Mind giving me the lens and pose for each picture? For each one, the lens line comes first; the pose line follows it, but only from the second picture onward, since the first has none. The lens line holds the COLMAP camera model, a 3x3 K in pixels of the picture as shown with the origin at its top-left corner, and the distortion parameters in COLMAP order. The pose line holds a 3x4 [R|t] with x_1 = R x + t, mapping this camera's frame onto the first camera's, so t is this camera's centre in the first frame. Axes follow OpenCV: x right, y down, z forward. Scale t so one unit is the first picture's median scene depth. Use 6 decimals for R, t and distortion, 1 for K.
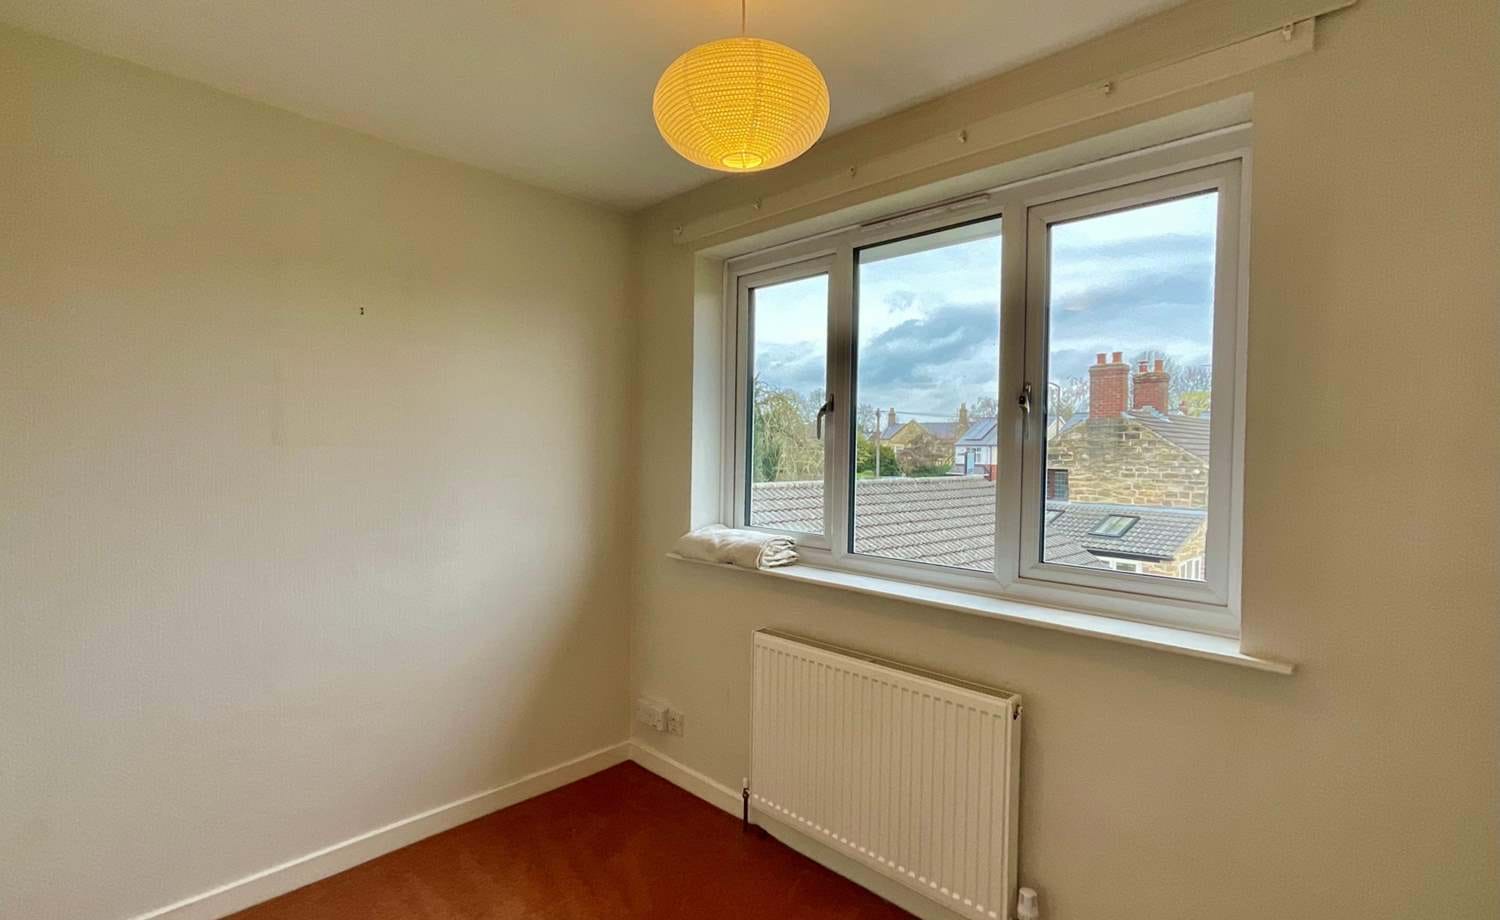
lens RADIAL K [[713.6, 0, 750.0], [0, 713.6, 460.0], [0, 0, 1]] dist [0.026202, -0.000099]
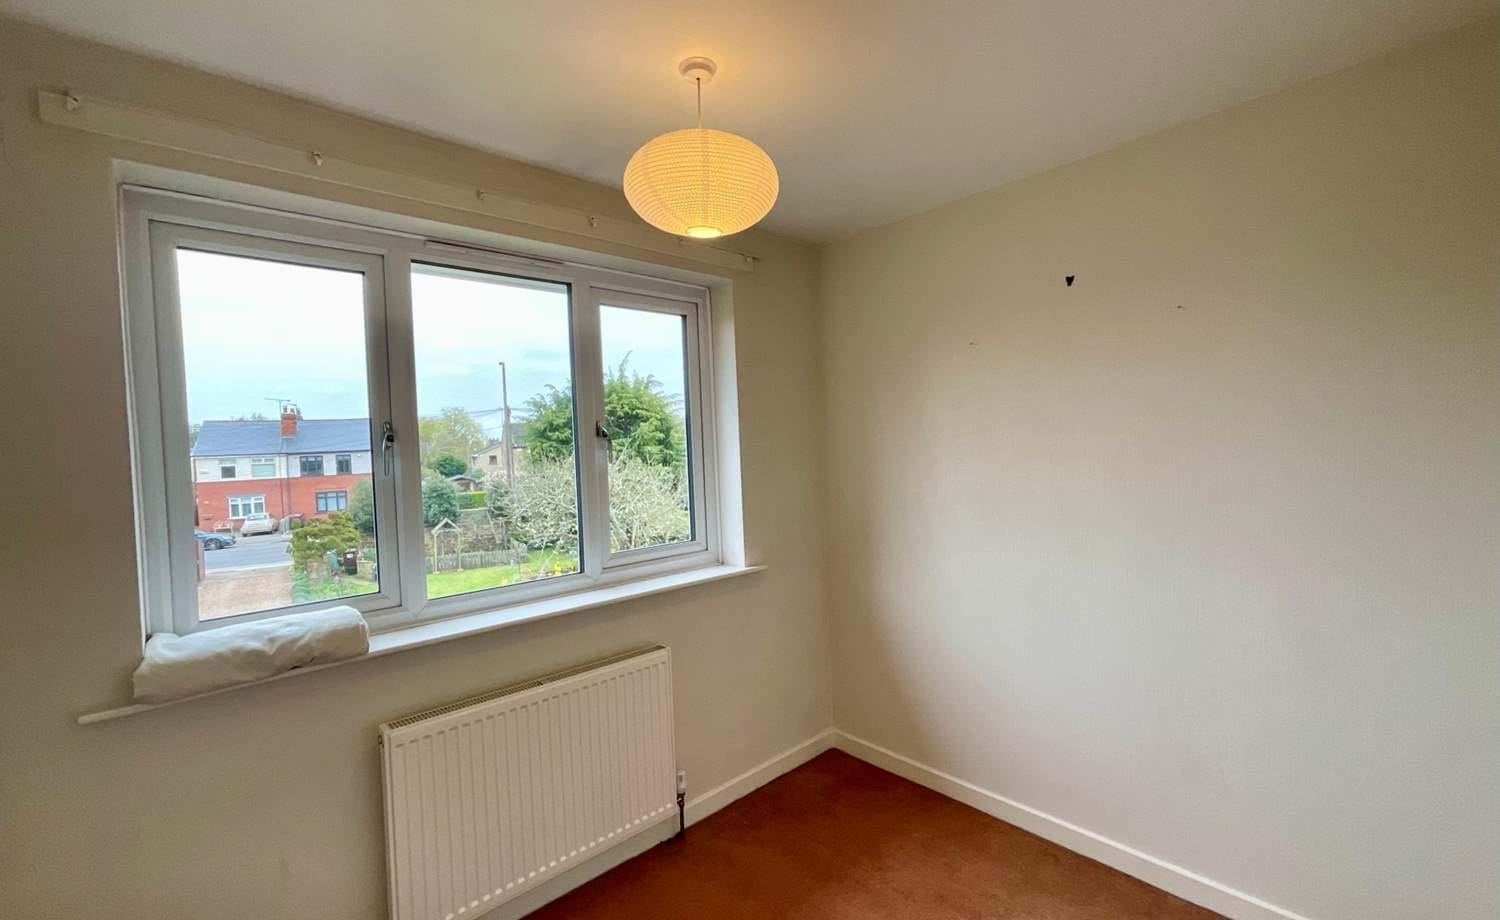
lens RADIAL K [[626.3, 0, 750.0], [0, 626.3, 460.0], [0, 0, 1]] dist [0.000054, -0.000144]
pose [[0.042450, -0.035592, 0.998464, -0.676311], [0.059992, 0.997653, 0.033012, -0.050964], [-0.997296, 0.058499, 0.044486, 0.608008]]
